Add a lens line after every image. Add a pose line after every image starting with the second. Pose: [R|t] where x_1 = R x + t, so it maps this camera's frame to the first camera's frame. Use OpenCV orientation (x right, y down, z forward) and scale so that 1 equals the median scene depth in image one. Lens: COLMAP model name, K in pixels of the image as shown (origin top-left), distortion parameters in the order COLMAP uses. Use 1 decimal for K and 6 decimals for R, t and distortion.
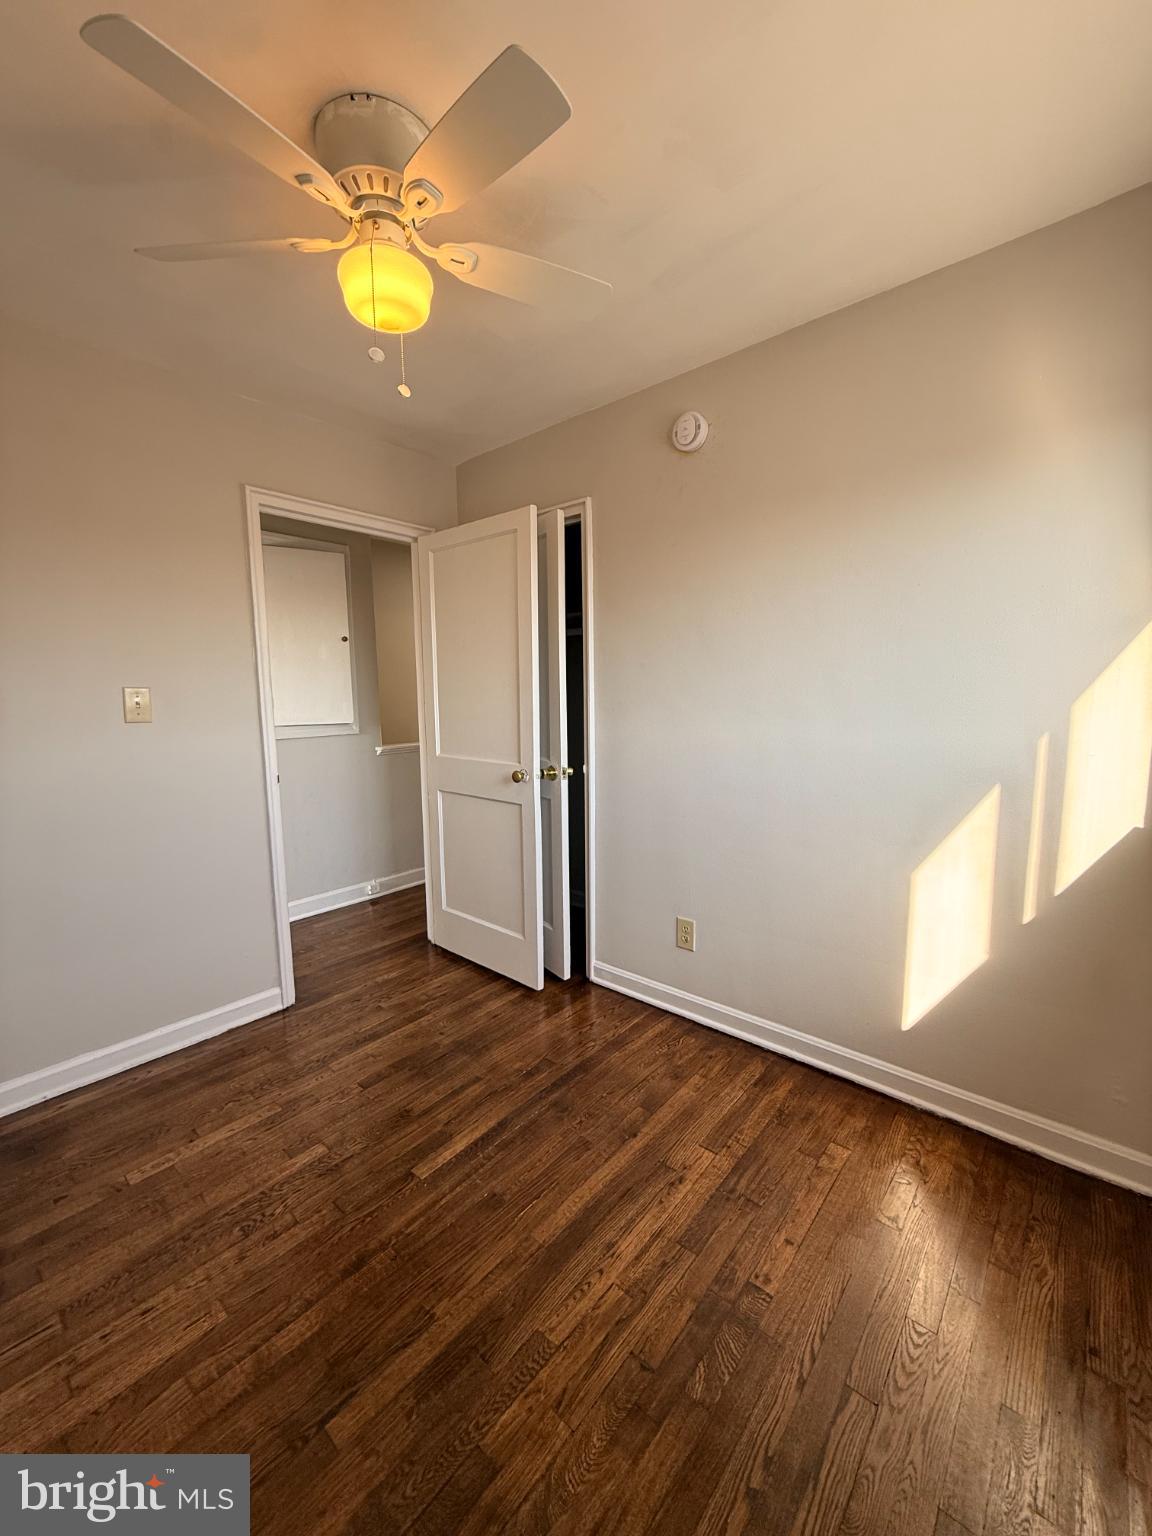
lens RADIAL K [[608.9, 0, 575.9], [0, 608.9, 766.7], [0, 0, 1]] dist [-0.000463, 0.000588]
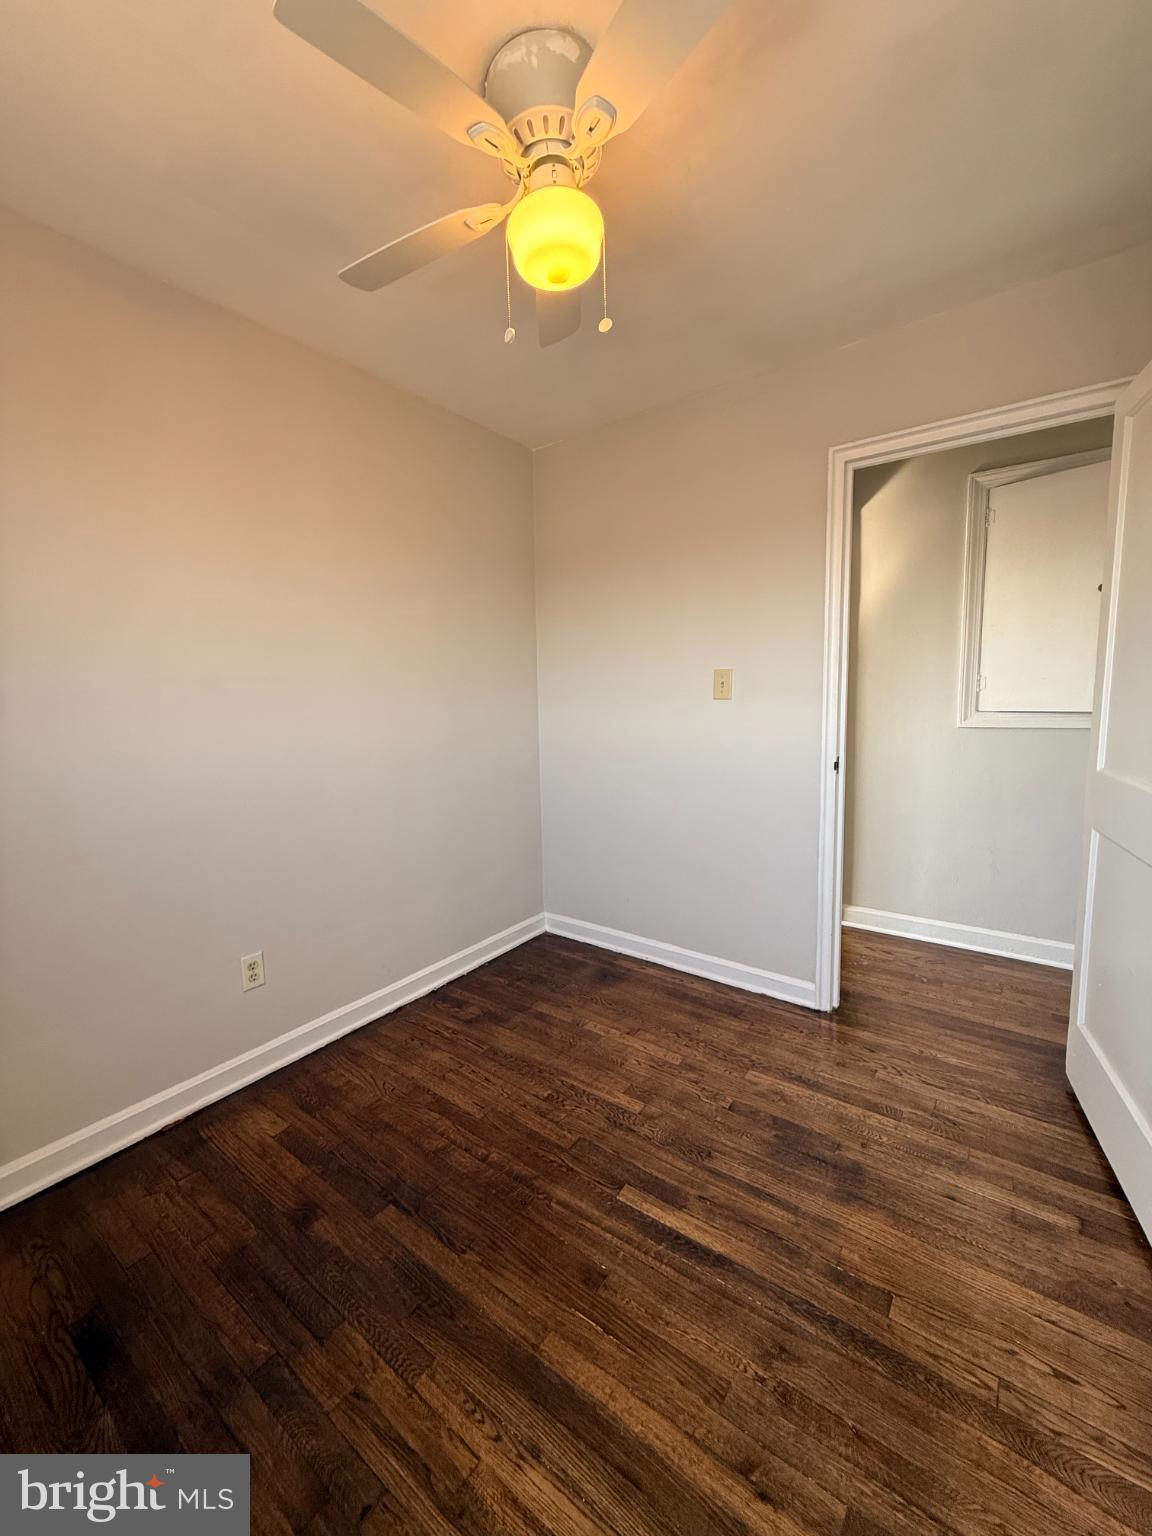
lens RADIAL K [[608.9, 0, 575.9], [0, 608.9, 766.7], [0, 0, 1]] dist [-0.000463, 0.000588]
pose [[0.079170, 0.133869, -0.987832, 0.519241], [-0.103548, 0.986686, 0.125414, -0.071596], [0.991468, 0.092359, 0.091978, 0.724624]]
